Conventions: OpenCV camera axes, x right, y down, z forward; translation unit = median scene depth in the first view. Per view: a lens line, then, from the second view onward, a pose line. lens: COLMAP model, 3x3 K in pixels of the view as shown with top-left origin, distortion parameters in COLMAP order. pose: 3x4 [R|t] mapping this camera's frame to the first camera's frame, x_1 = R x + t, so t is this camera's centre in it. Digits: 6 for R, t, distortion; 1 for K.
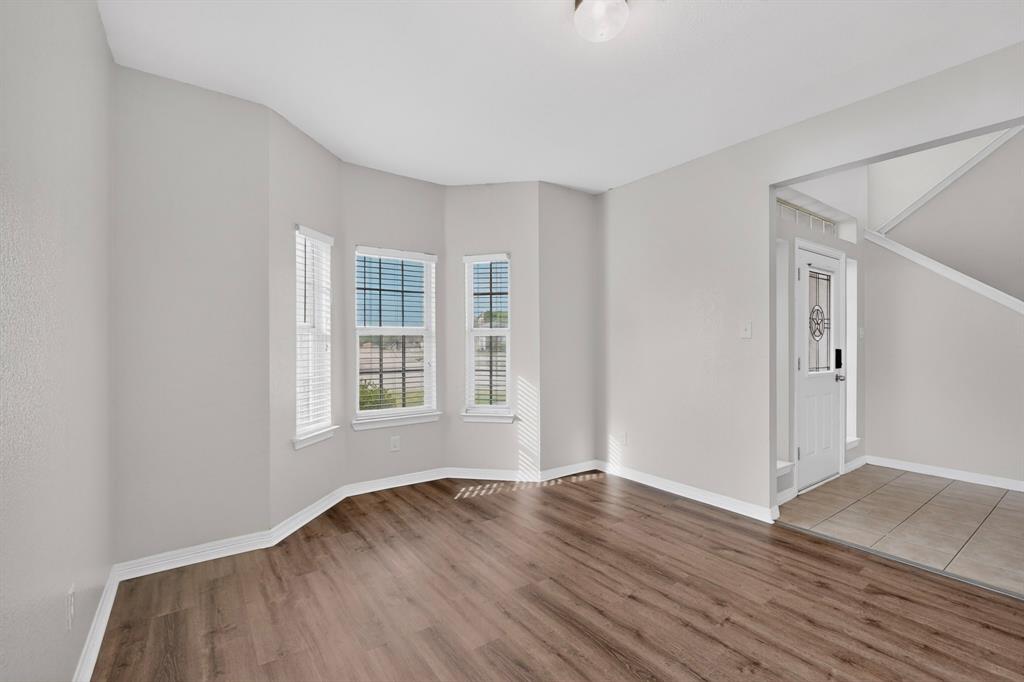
lens RADIAL K [[448.4, 0, 512.0], [0, 448.4, 341.0], [0, 0, 1]] dist [0.002626, 0.000387]
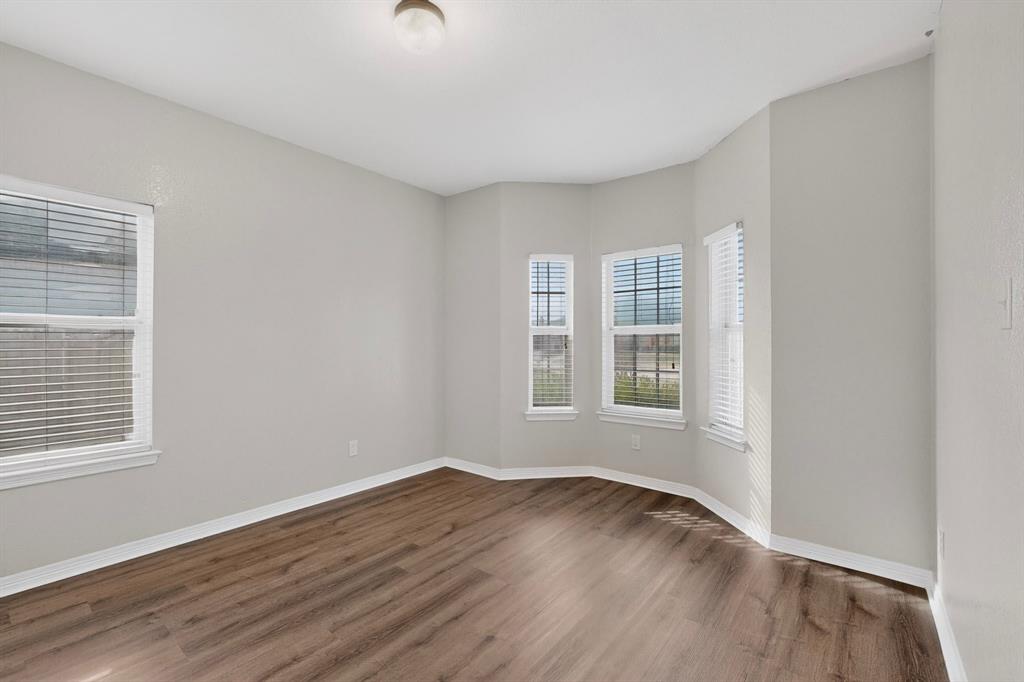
lens RADIAL K [[444.6, 0, 512.0], [0, 444.6, 341.0], [0, 0, 1]] dist [0.005692, 0.000179]
pose [[0.272835, 0.000100, -0.962061, 0.851834], [0.001275, 0.999999, 0.000465, 0.000867], [0.962060, -0.001353, 0.272835, 0.626955]]
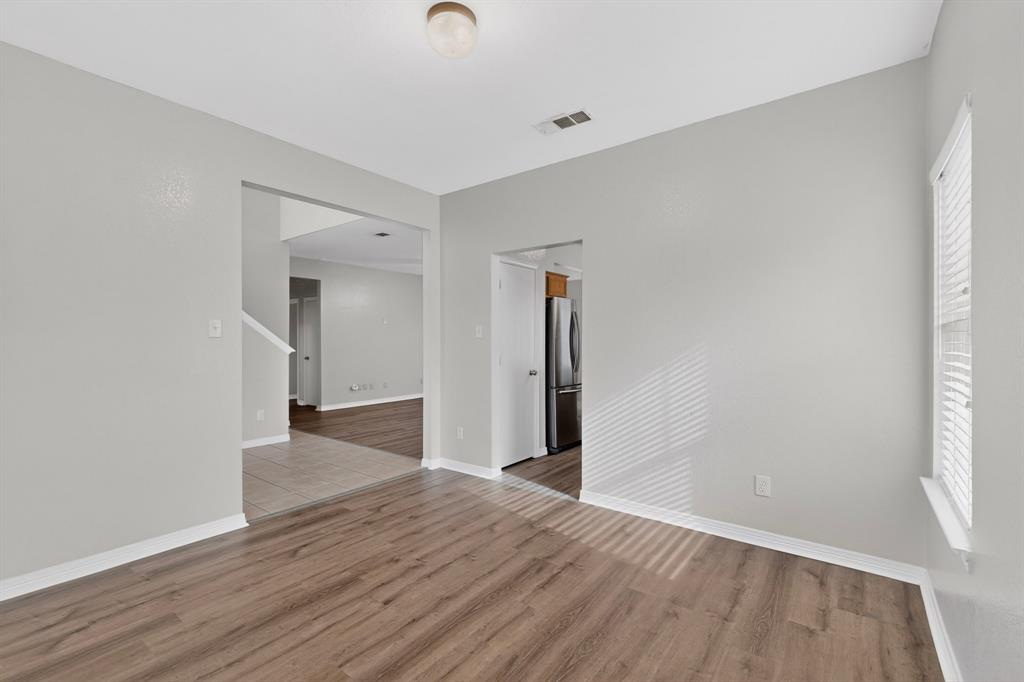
lens RADIAL K [[448.4, 0, 512.0], [0, 448.4, 341.0], [0, 0, 1]] dist [0.002626, 0.000387]
pose [[-0.292983, 0.002096, 0.956115, -0.579524], [-0.002465, 0.999993, -0.002947, 0.002658], [-0.956115, -0.003220, -0.292975, 0.795826]]
